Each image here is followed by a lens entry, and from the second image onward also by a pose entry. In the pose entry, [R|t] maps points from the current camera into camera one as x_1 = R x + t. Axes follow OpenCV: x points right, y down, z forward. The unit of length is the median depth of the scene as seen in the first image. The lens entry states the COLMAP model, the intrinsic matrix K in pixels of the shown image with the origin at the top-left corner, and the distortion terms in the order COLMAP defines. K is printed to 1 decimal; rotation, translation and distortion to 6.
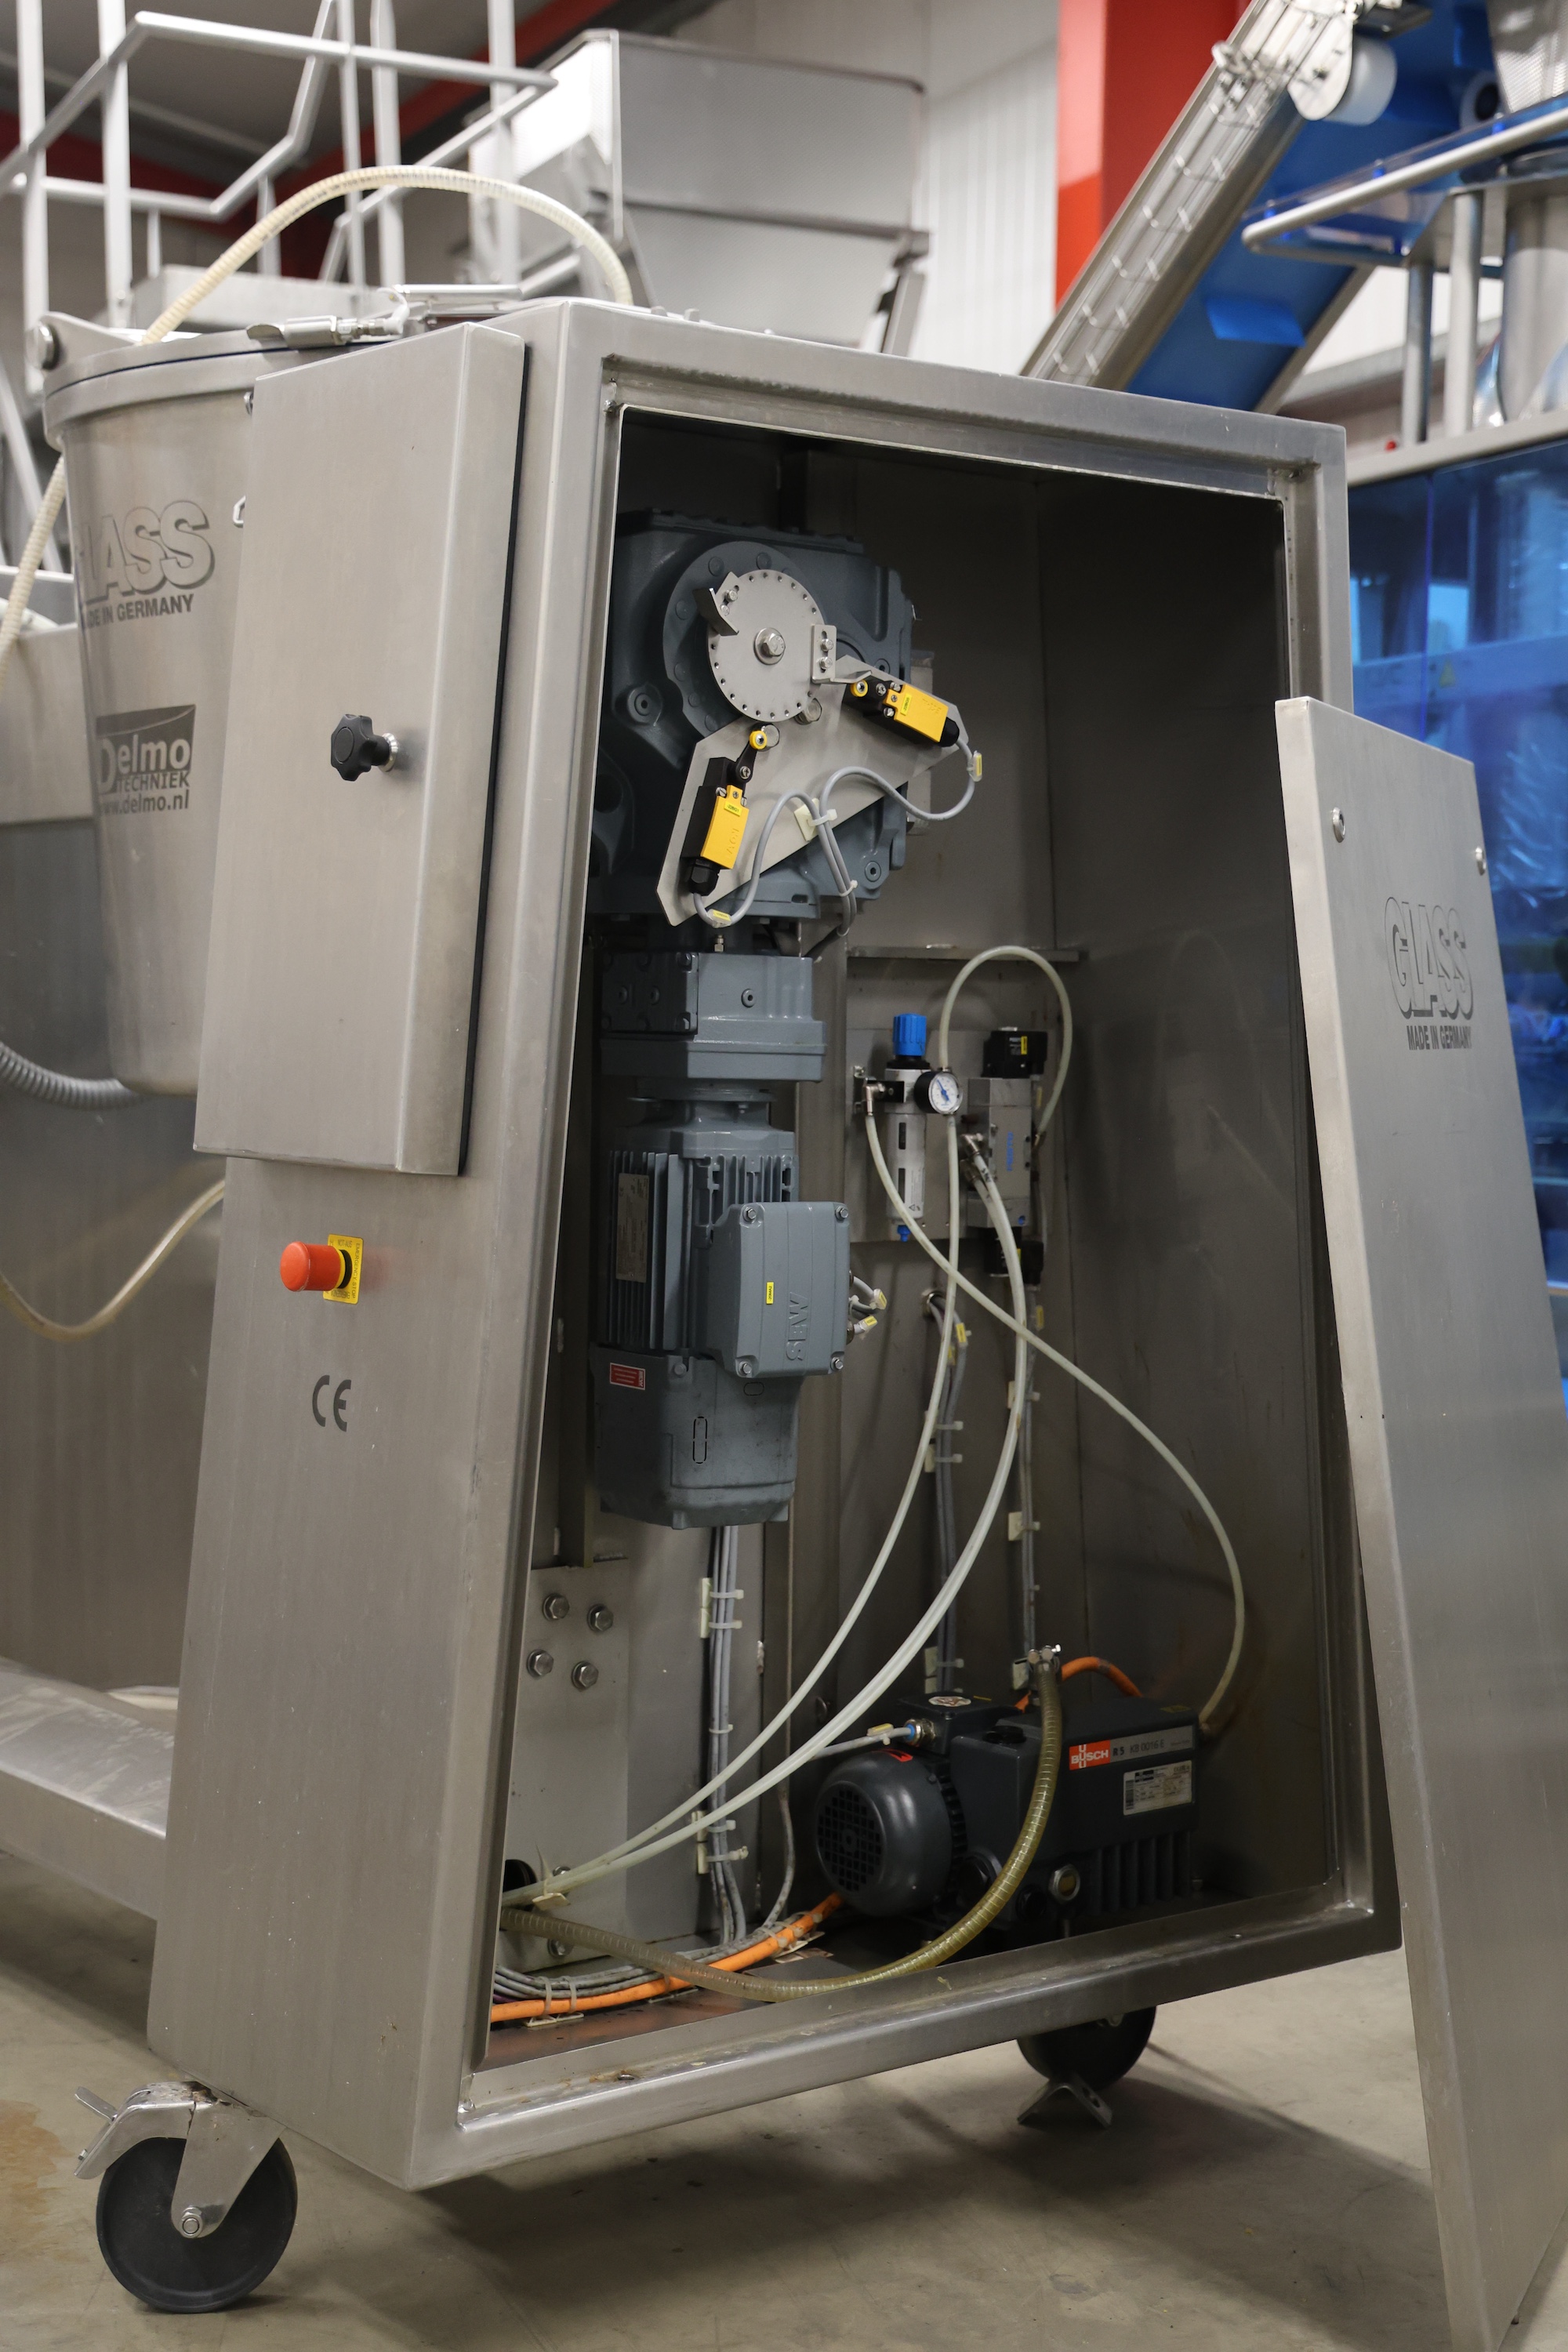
lens RADIAL K [[3428.9, 0, 784.0], [0, 3428.9, 1176.0], [0, 0, 1]] dist [0.150316, 0.114606]
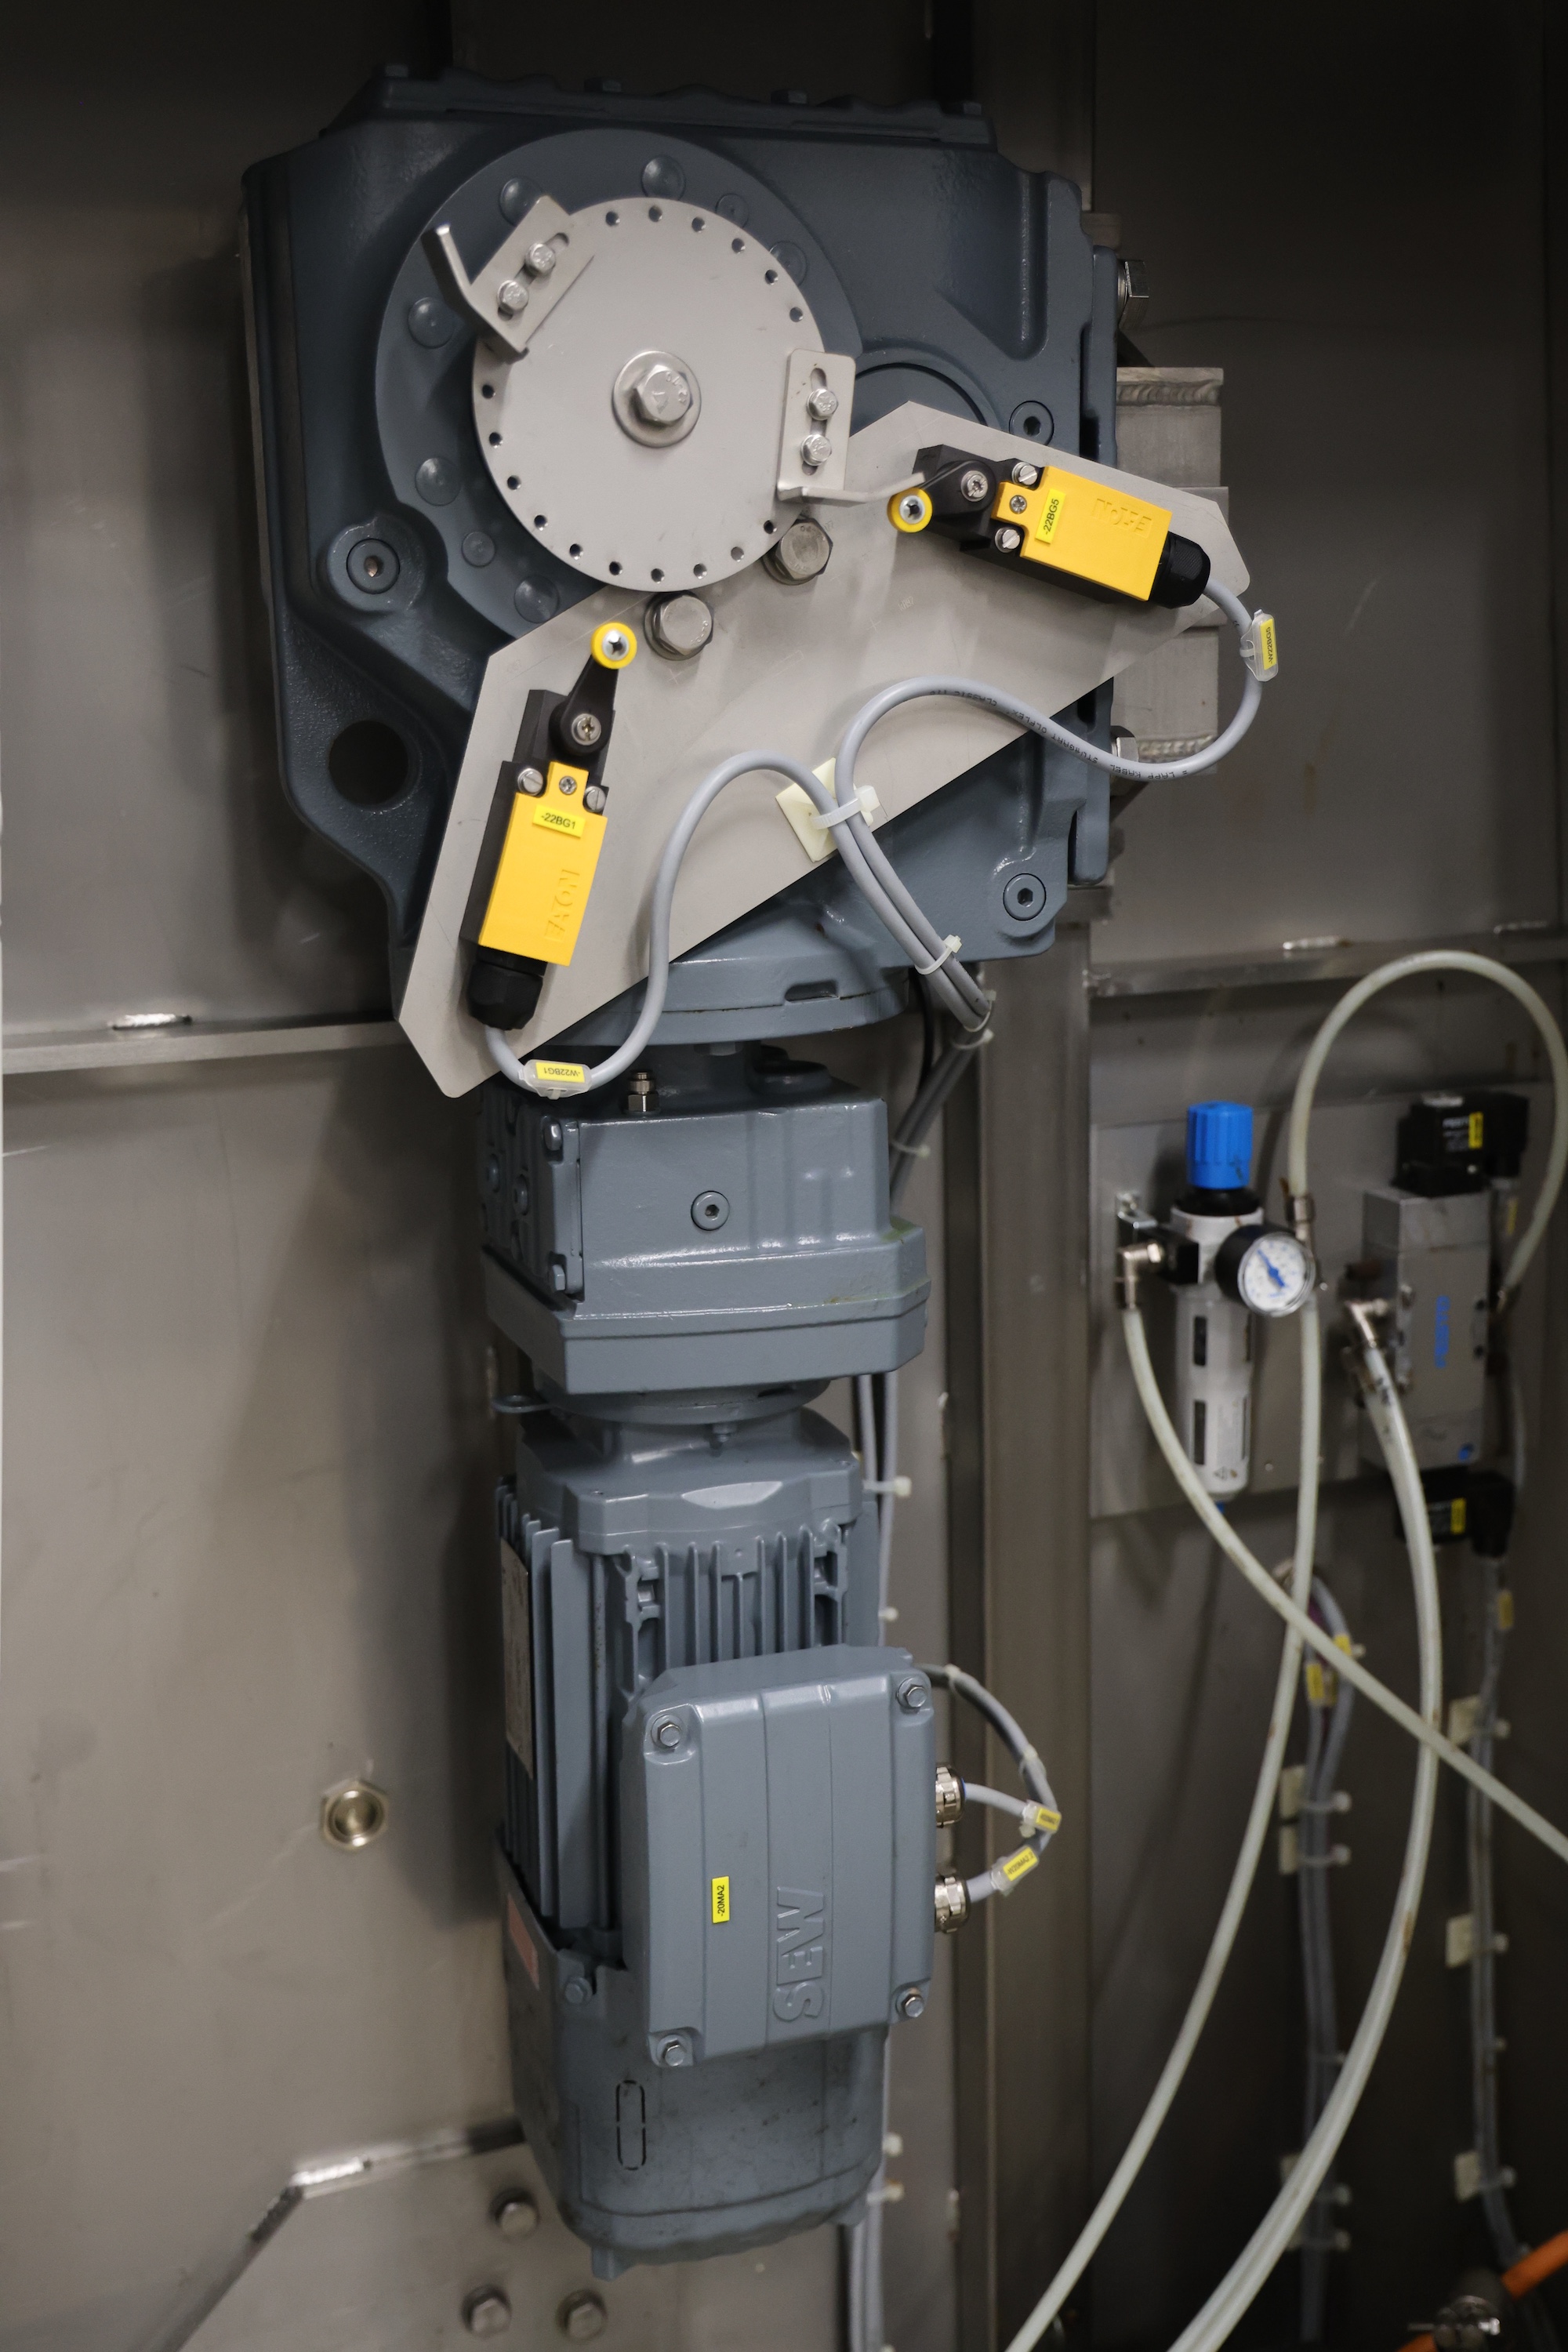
lens RADIAL K [[2444.3, 0, 784.0], [0, 2444.3, 1176.0], [0, 0, 1]] dist [-0.005379, 0.172189]
pose [[0.949568, 0.026790, -0.312416, 0.092859], [0.026477, 0.985935, 0.165020, -0.102456], [0.312442, -0.164969, 0.935502, 0.664794]]
